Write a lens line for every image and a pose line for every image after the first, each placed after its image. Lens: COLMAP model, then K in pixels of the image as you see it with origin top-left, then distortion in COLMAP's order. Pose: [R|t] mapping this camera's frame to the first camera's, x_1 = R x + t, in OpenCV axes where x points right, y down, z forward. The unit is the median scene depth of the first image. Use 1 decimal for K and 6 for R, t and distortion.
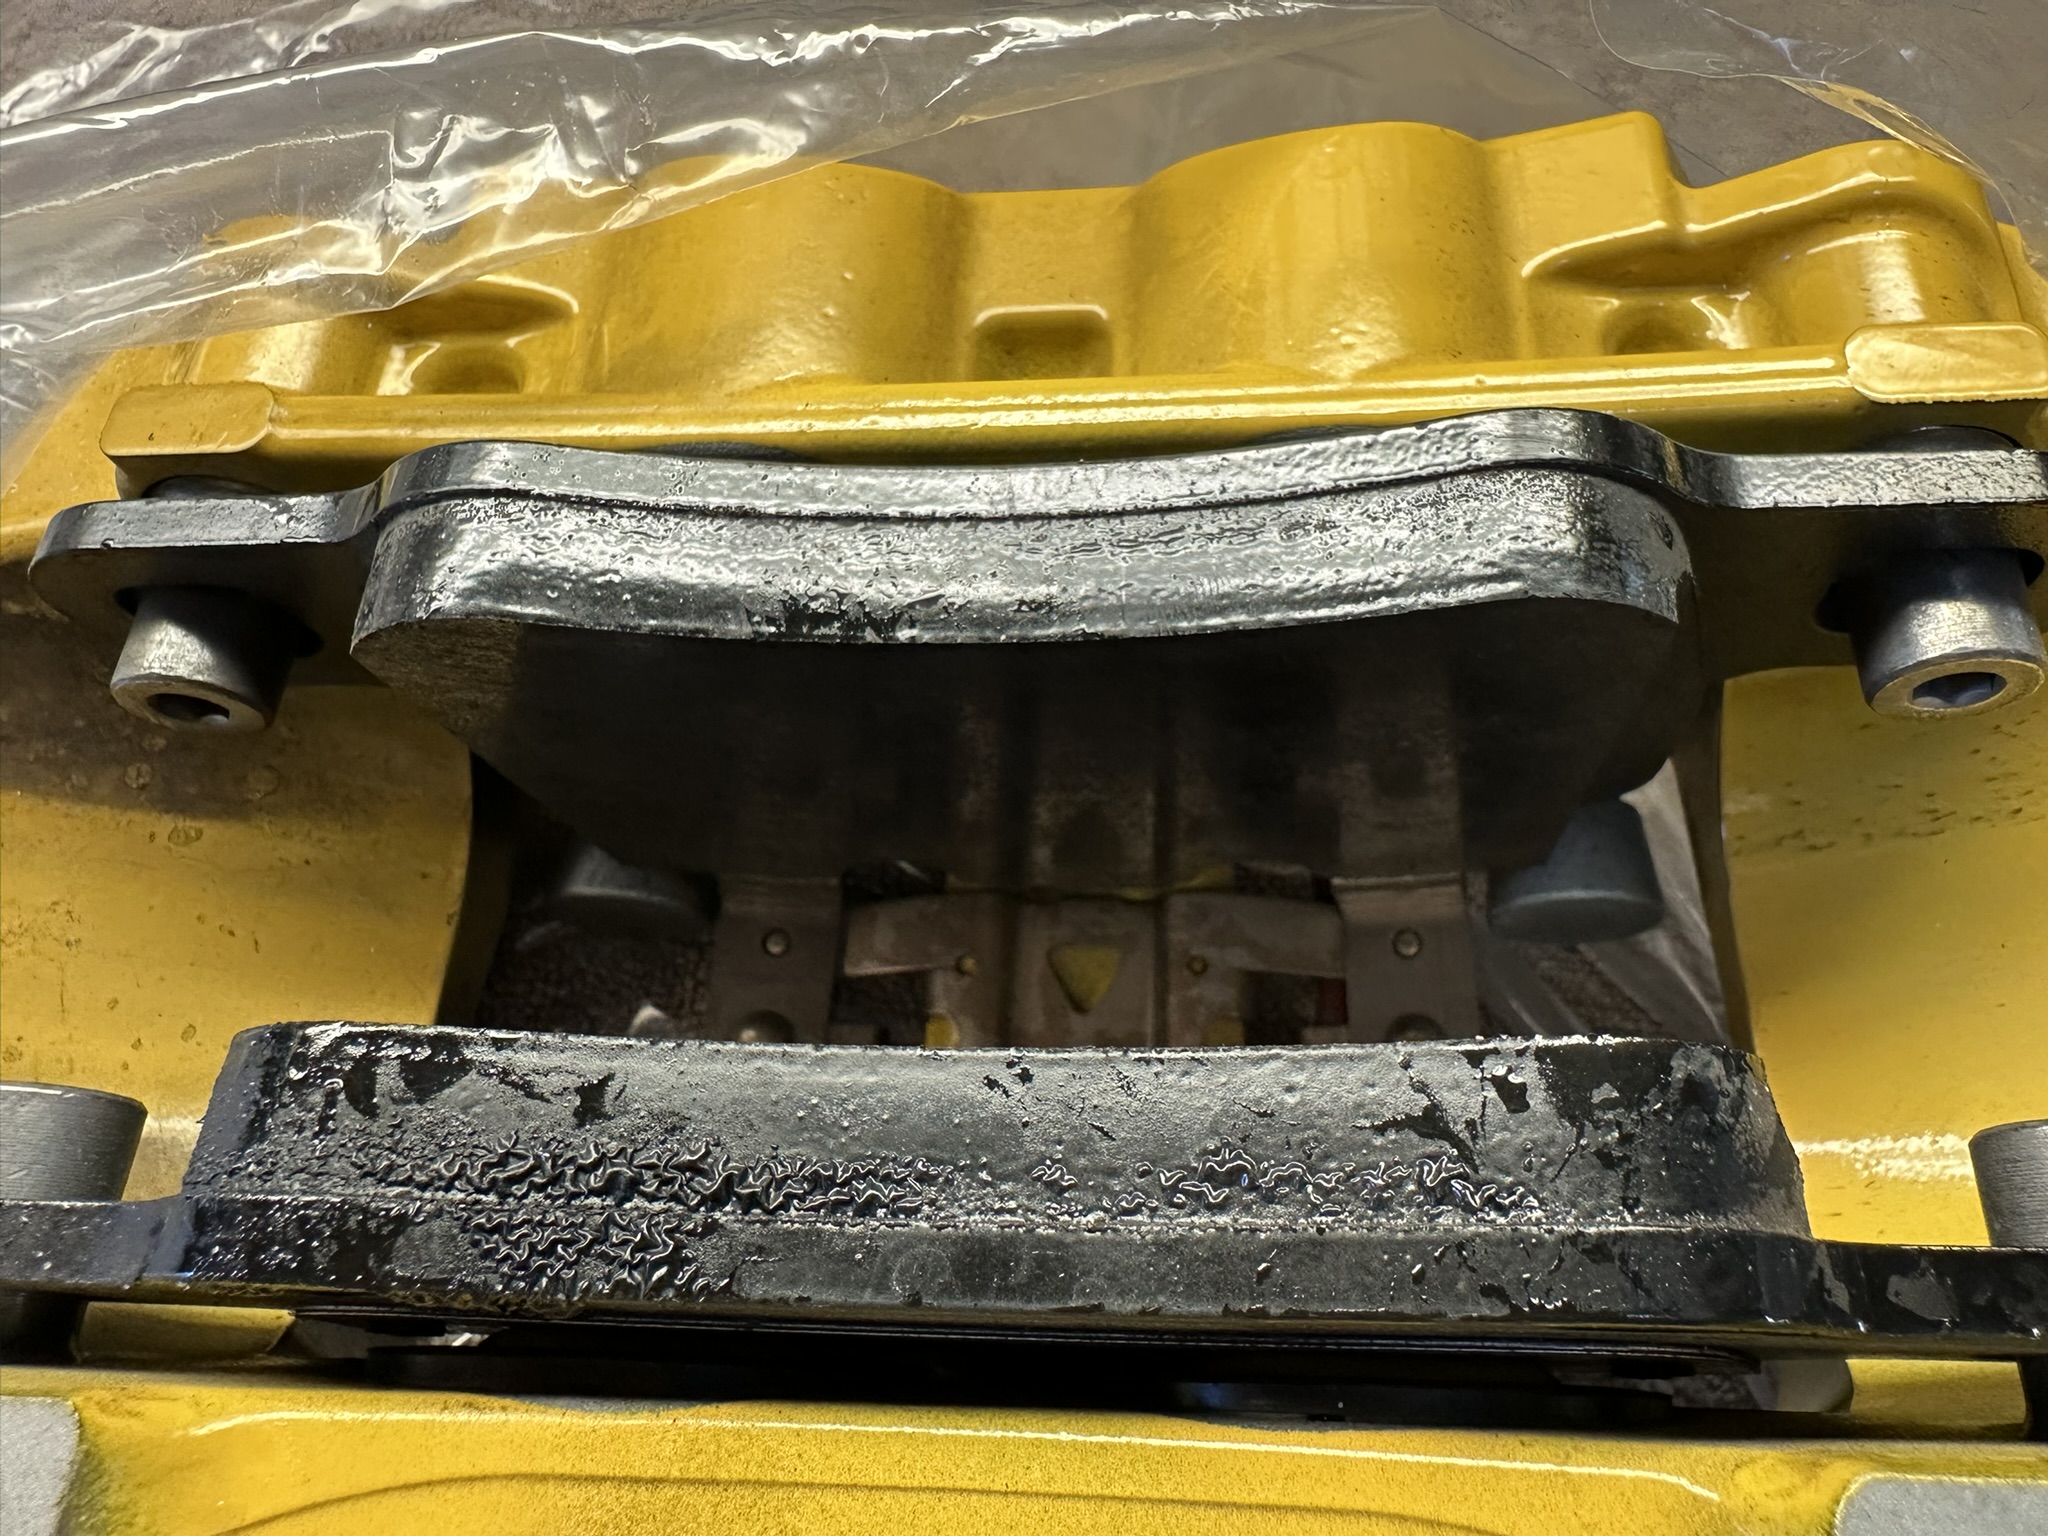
lens RADIAL K [[1475.4, 0, 1094.8], [0, 1475.4, 693.3], [0, 0, 1]] dist [-0.004742, 0.000574]
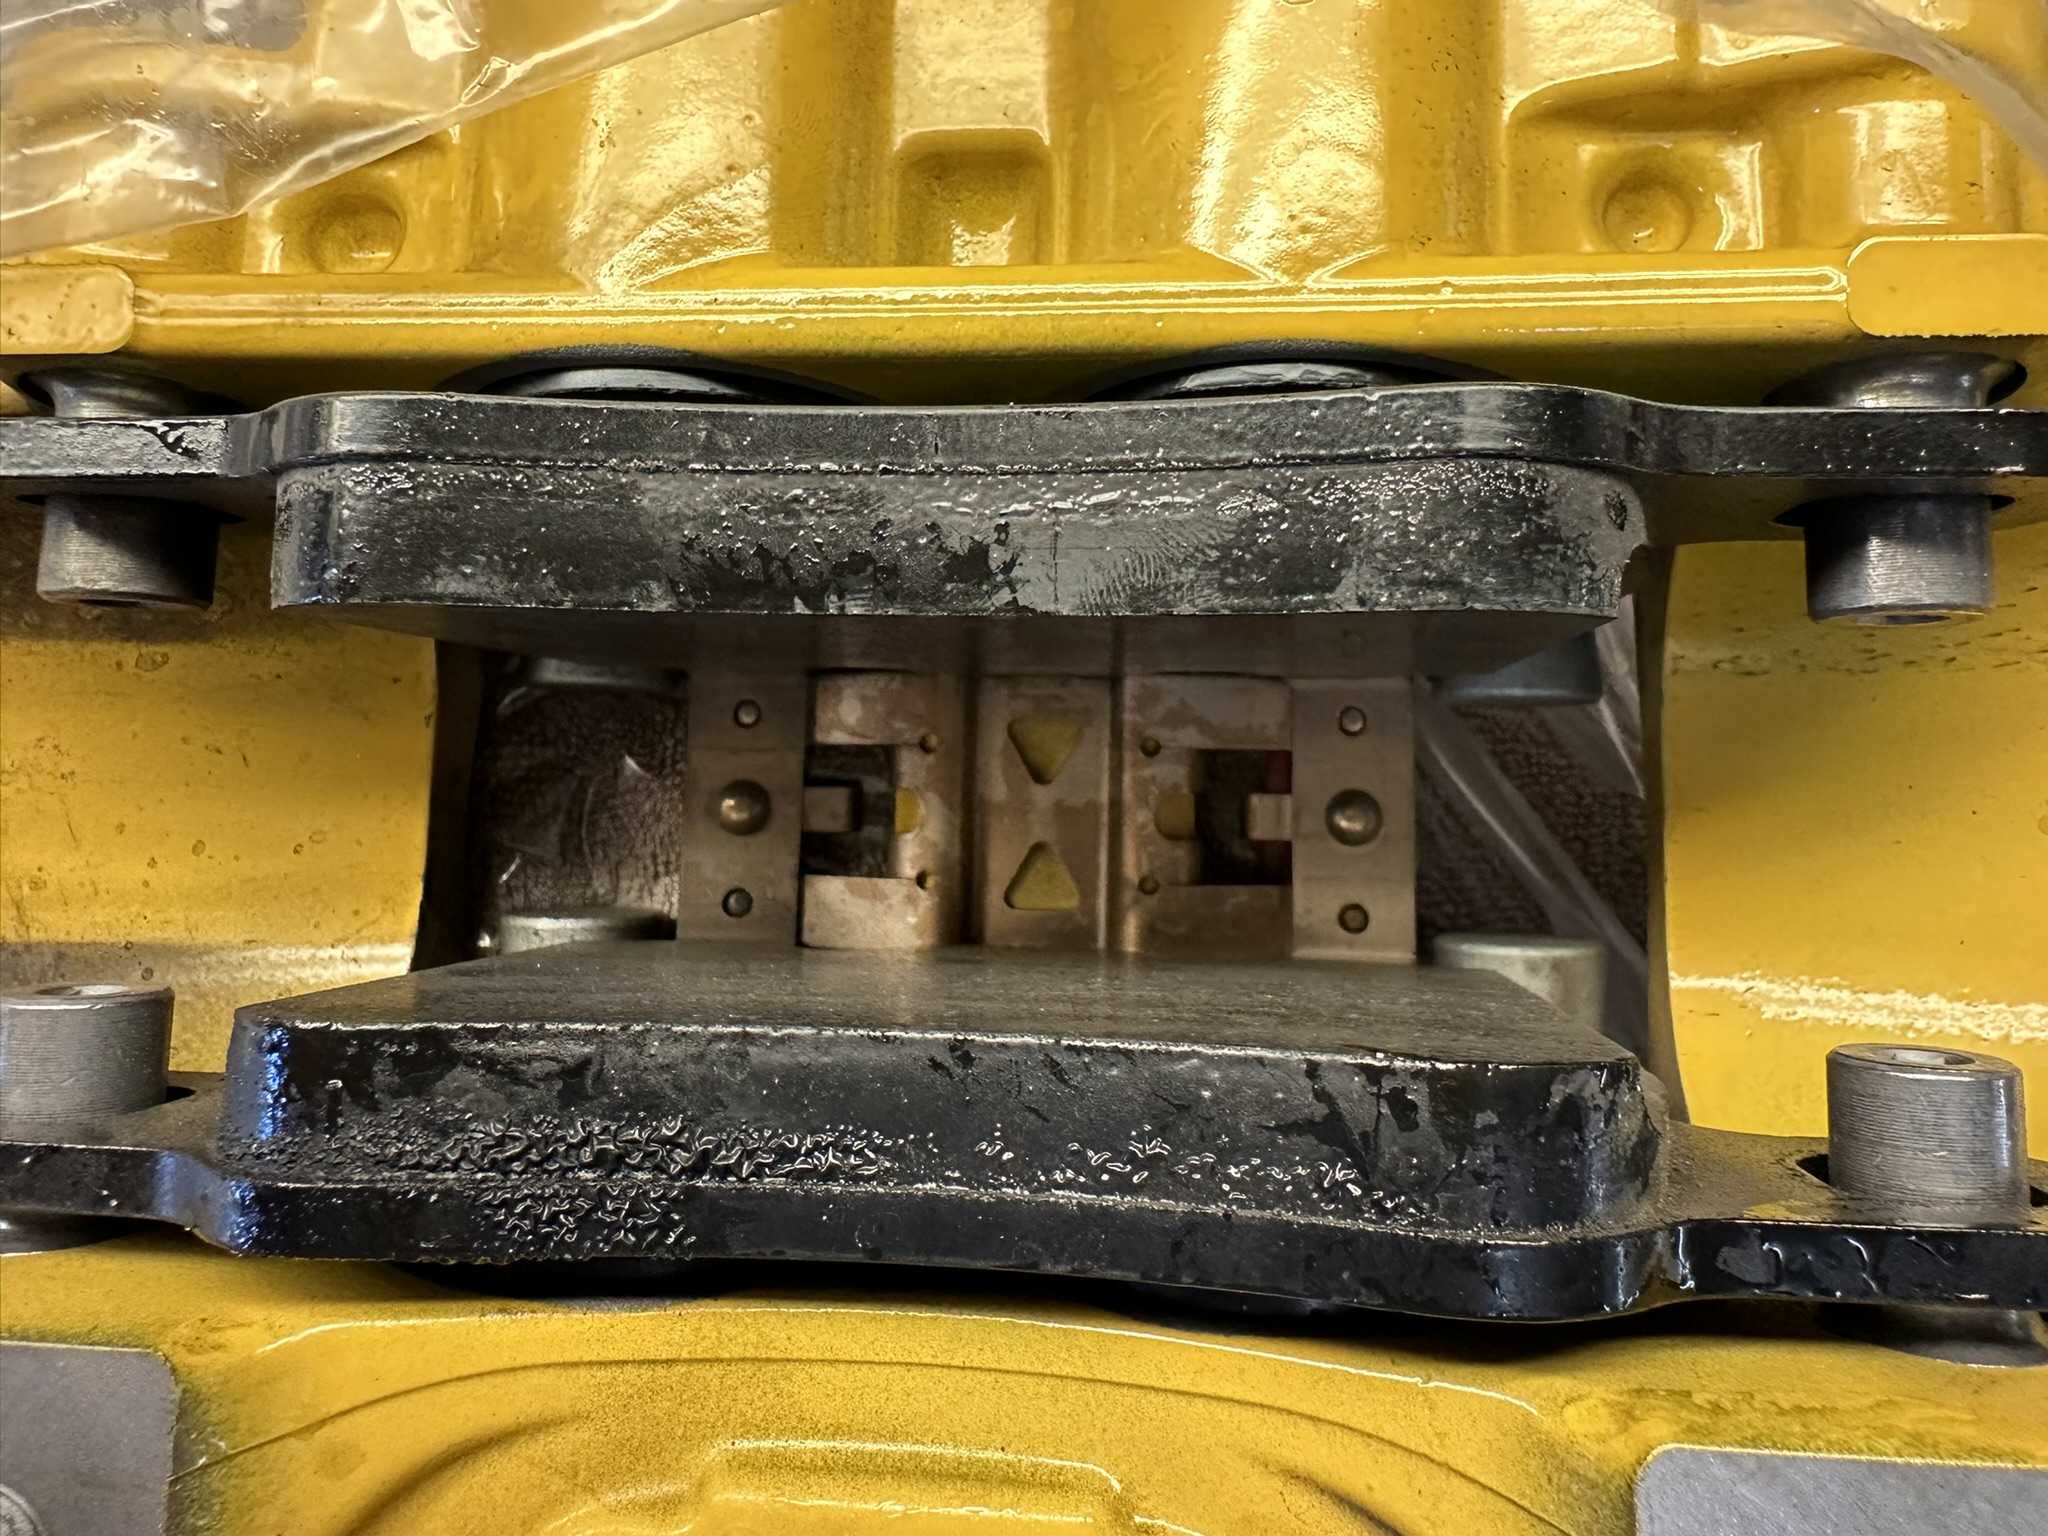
lens RADIAL K [[1438.4, 0, 1084.8], [0, 1438.4, 766.7], [0, 0, 1]] dist [-0.000938, -0.000845]
pose [[0.999942, -0.010469, 0.002599, 0.040258], [0.008885, 0.936008, 0.351867, -0.322453], [-0.006117, -0.351824, 0.936046, 0.077496]]
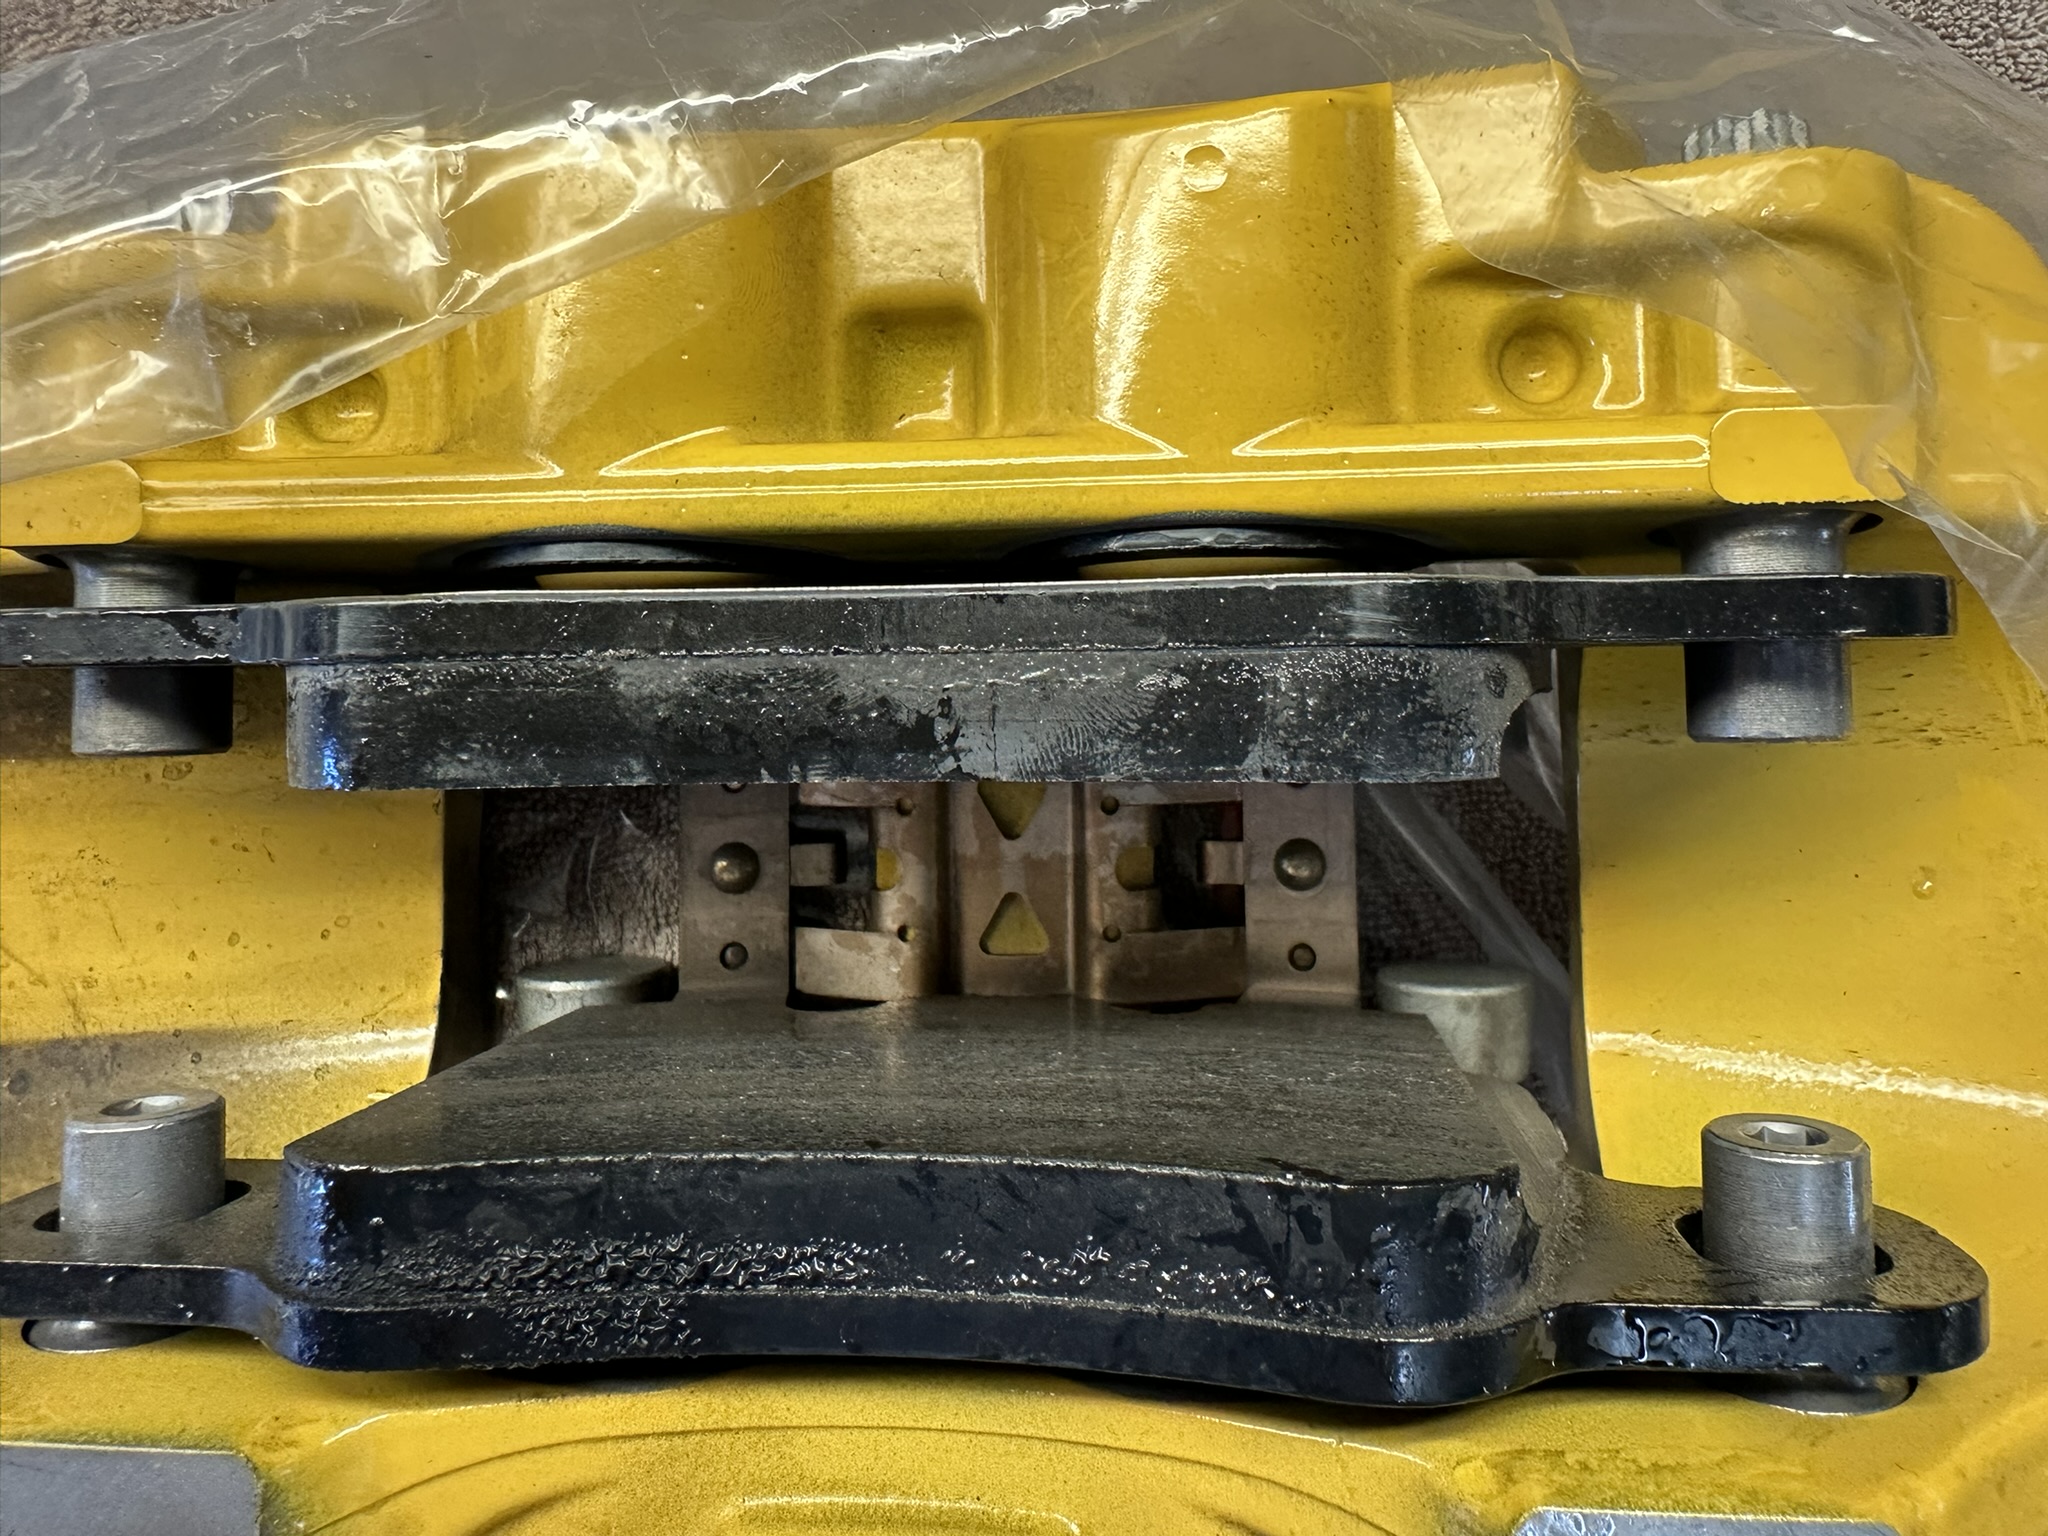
lens RADIAL K [[1399.0, 0, 1077.0], [0, 1399.0, 812.3], [0, 0, 1]] dist [0.003137, -0.003810]
pose [[0.999082, -0.042809, -0.001309, 0.091348], [0.039407, 0.906847, 0.419614, -0.516622], [-0.016776, -0.419281, 0.907701, 0.057079]]
